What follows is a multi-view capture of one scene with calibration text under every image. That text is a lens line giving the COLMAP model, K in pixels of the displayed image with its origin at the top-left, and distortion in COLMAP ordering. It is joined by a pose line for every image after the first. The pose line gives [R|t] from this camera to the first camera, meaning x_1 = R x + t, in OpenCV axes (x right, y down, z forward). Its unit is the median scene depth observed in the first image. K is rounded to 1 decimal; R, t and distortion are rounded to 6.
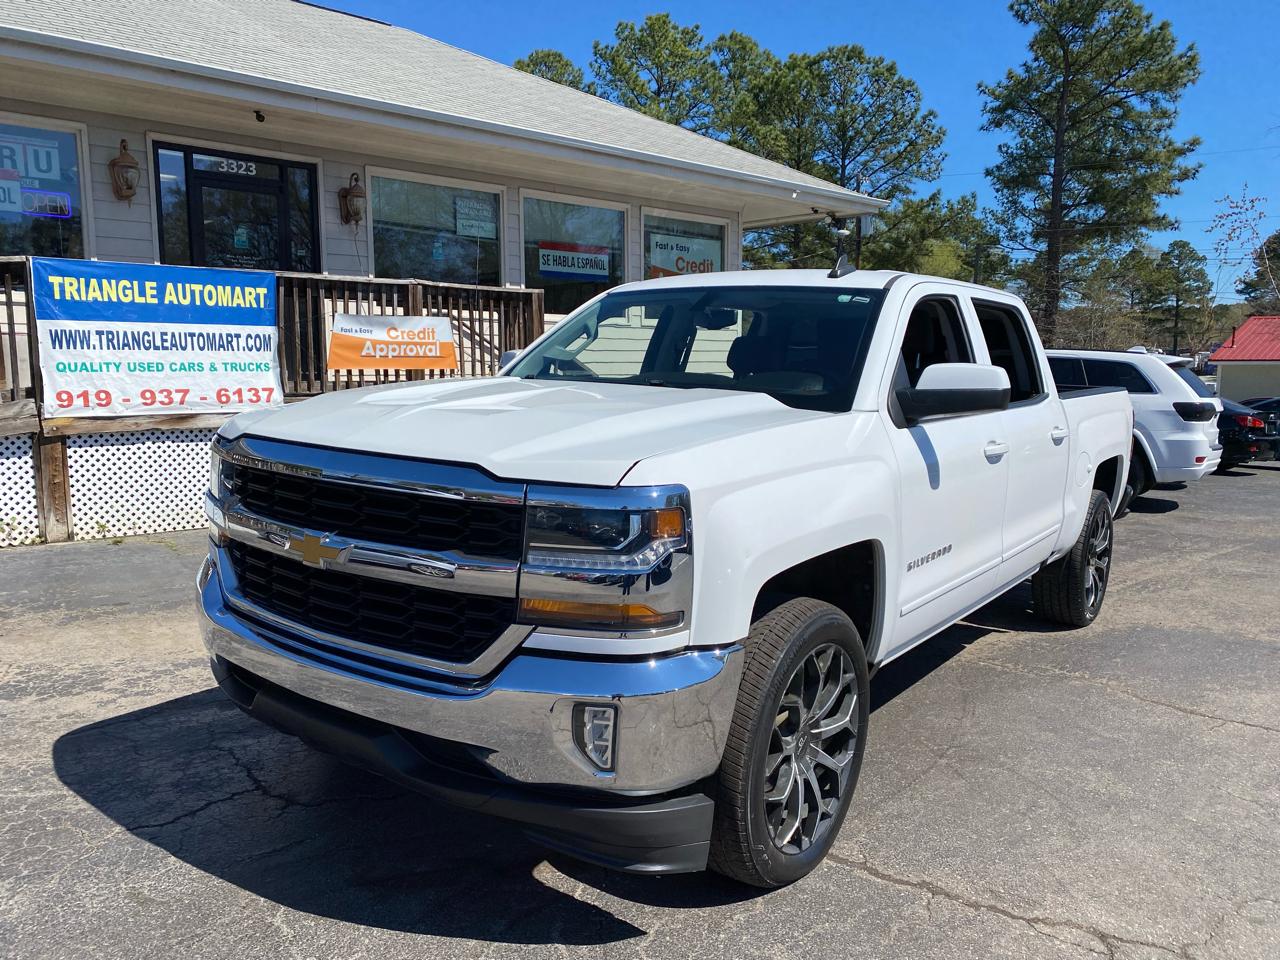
lens RADIAL K [[989.8, 0, 640.7], [0, 989.8, 485.9], [0, 0, 1]] dist [0.003812, 0.005367]
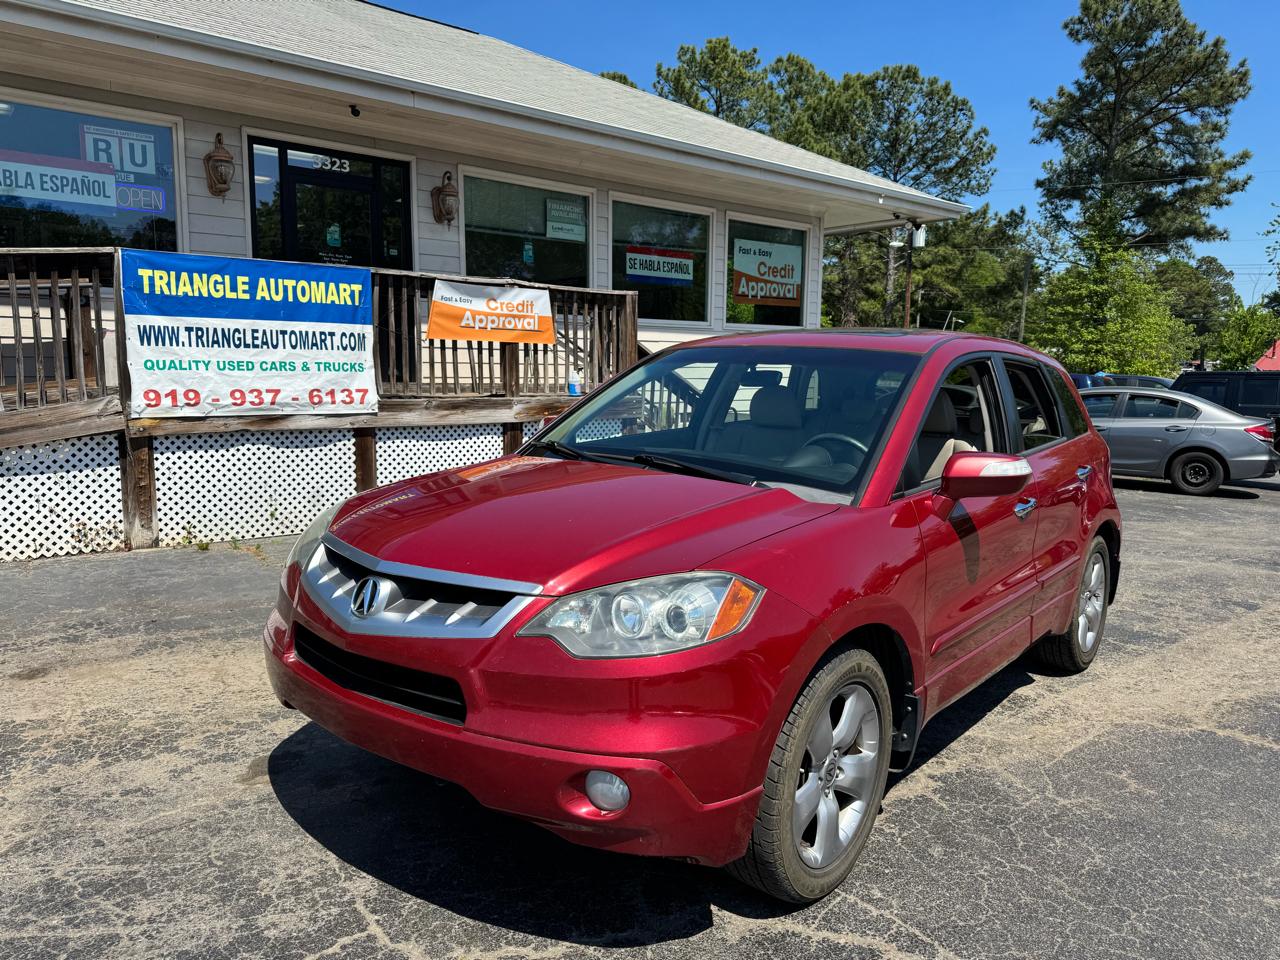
lens RADIAL K [[910.2, 0, 642.9], [0, 910.2, 476.3], [0, 0, 1]] dist [0.025990, -0.033706]
pose [[0.998907, 0.015634, -0.044058, -0.064804], [-0.015858, 0.999863, -0.004730, -0.014604], [0.043978, 0.005424, 0.999018, 0.132159]]
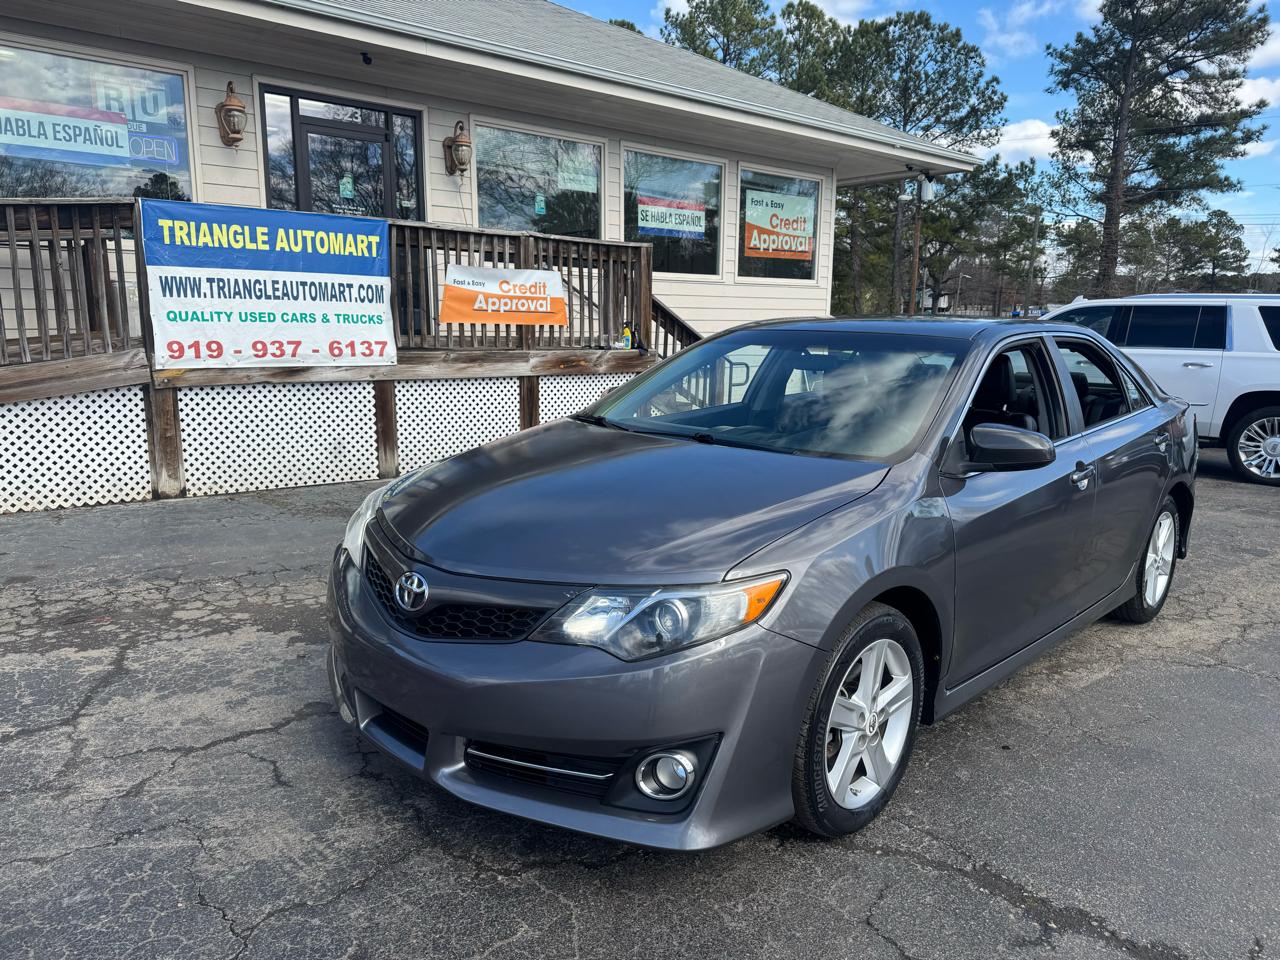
lens RADIAL K [[908.1, 0, 644.0], [0, 908.1, 482.0], [0, 0, 1]] dist [0.036668, -0.043959]
pose [[0.998843, 0.017057, -0.044953, -0.078901], [-0.014911, 0.998753, 0.047640, -0.007831], [0.045709, -0.046915, 0.997853, 0.120968]]
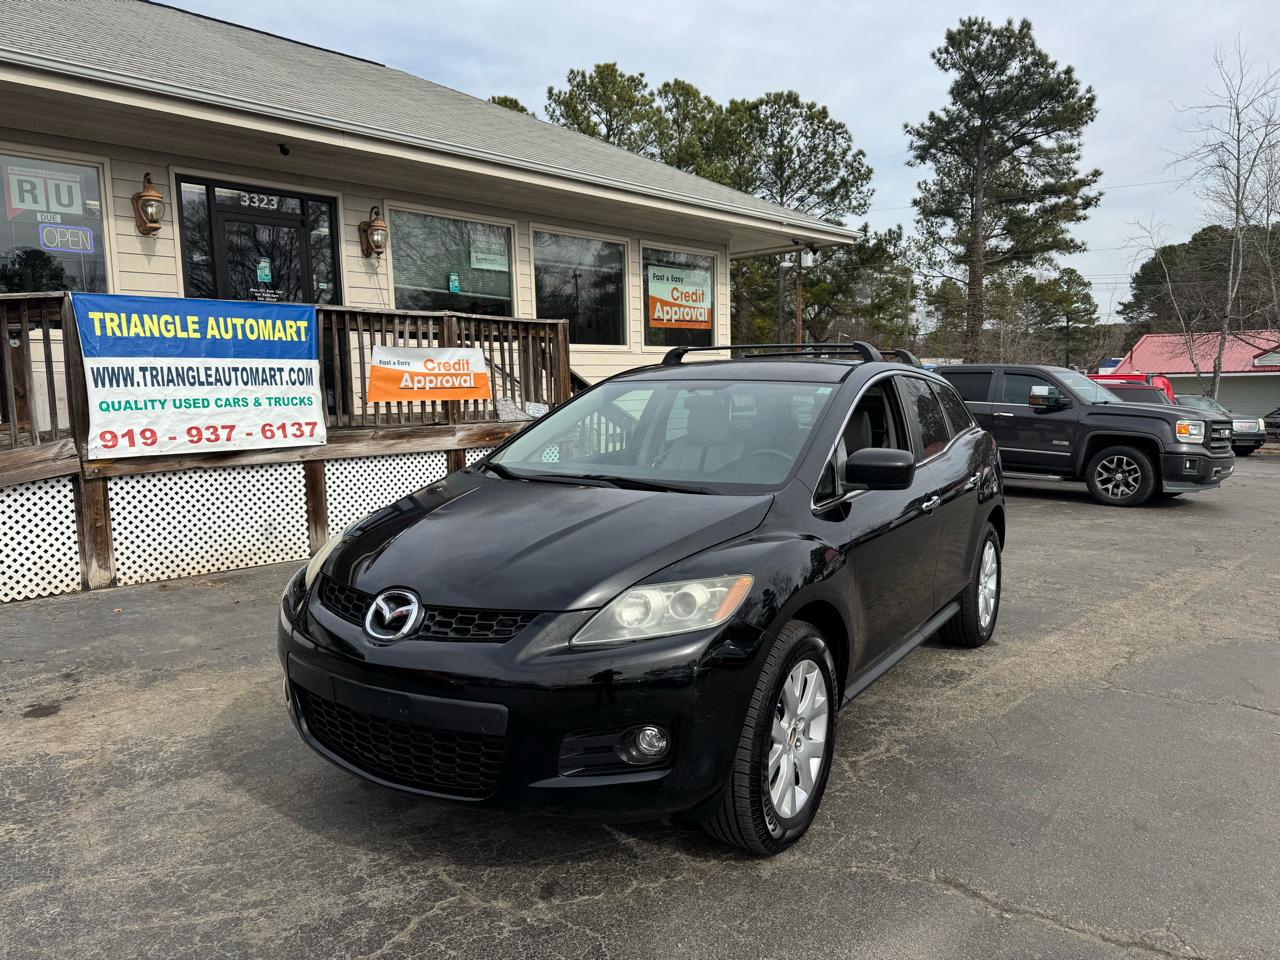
lens RADIAL K [[910.8, 0, 638.9], [0, 910.8, 481.9], [0, 0, 1]] dist [0.024257, -0.025790]
pose [[0.997639, -0.026919, 0.063182, -0.112137], [0.028073, 0.999454, -0.017451, -0.014935], [-0.062677, 0.019184, 0.997849, 0.077000]]
